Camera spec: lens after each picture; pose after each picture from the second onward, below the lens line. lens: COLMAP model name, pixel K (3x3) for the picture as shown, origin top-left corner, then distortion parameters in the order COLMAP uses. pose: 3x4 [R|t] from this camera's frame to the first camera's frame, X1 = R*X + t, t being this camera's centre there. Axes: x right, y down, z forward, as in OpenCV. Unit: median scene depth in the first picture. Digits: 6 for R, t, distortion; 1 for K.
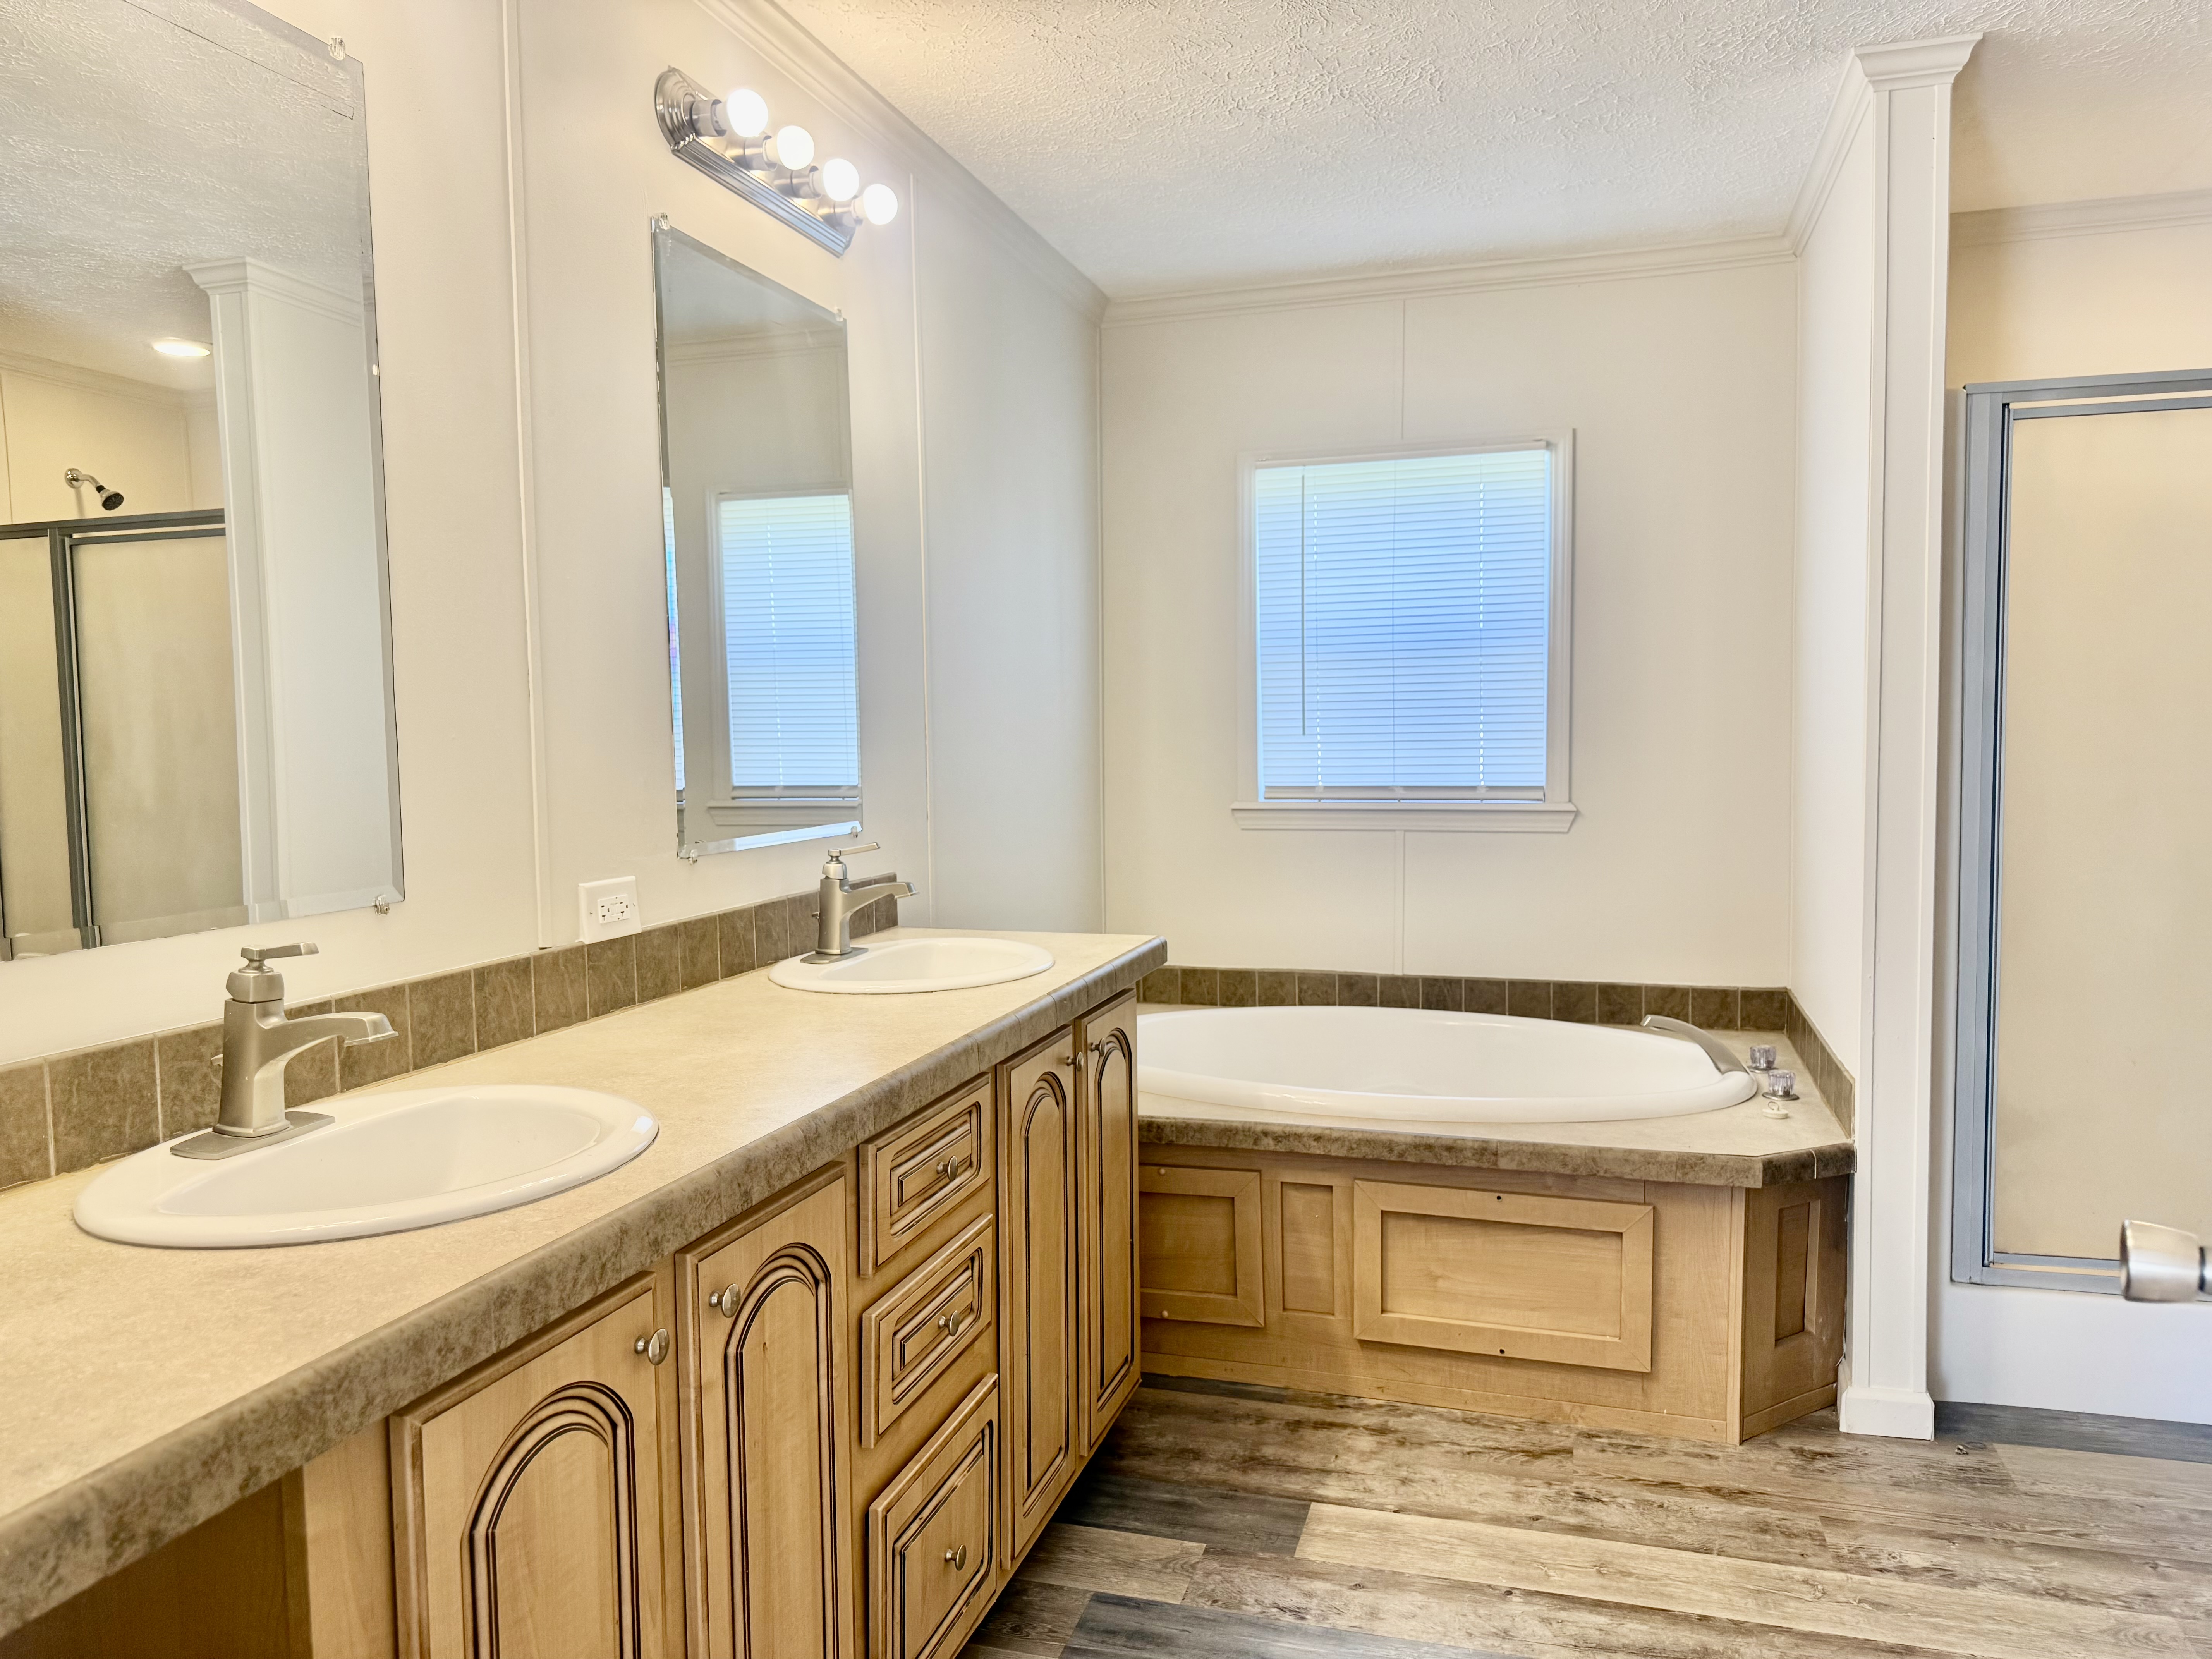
lens RADIAL K [[1548.2, 0, 1106.0], [0, 1548.2, 829.5], [0, 0, 1]] dist [0.123398, -0.259546]
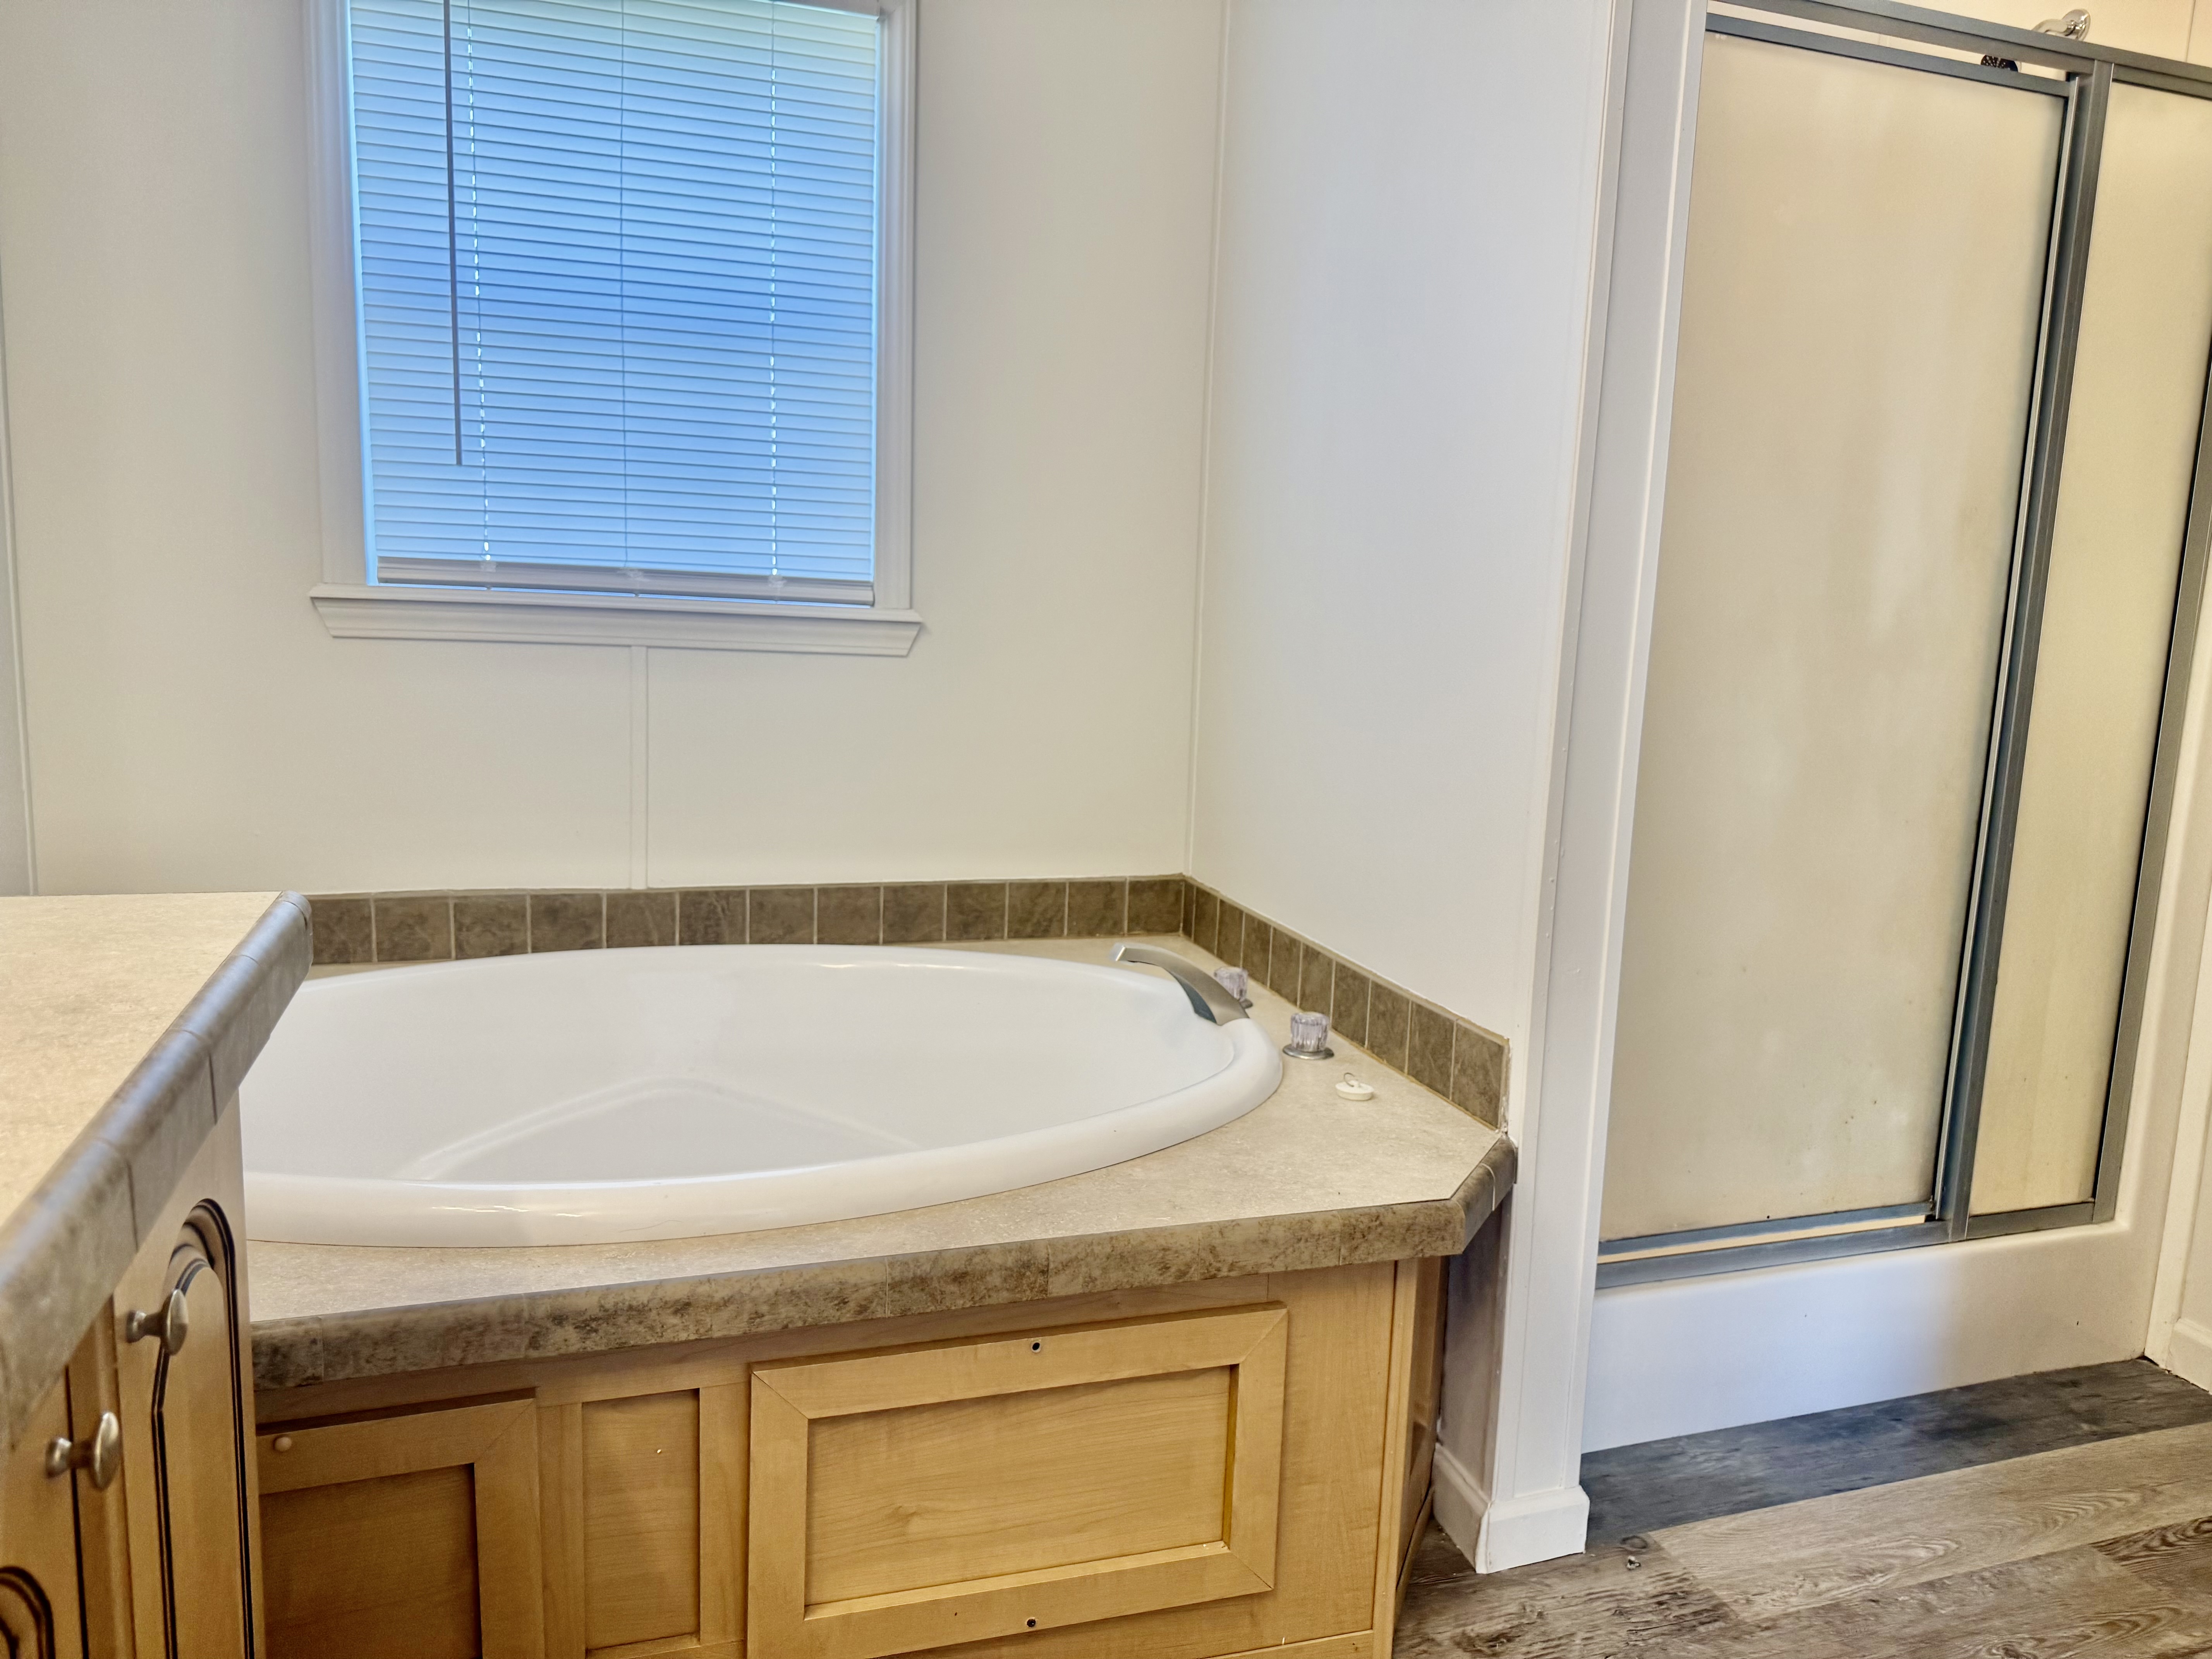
lens RADIAL K [[1548.2, 0, 1106.0], [0, 1548.2, 829.5], [0, 0, 1]] dist [0.123398, -0.259546]
pose [[0.809170, -0.044229, 0.585907, -0.024735], [-0.013542, 0.995494, 0.093851, 0.016451], [-0.587418, -0.083876, 0.804925, 0.572457]]
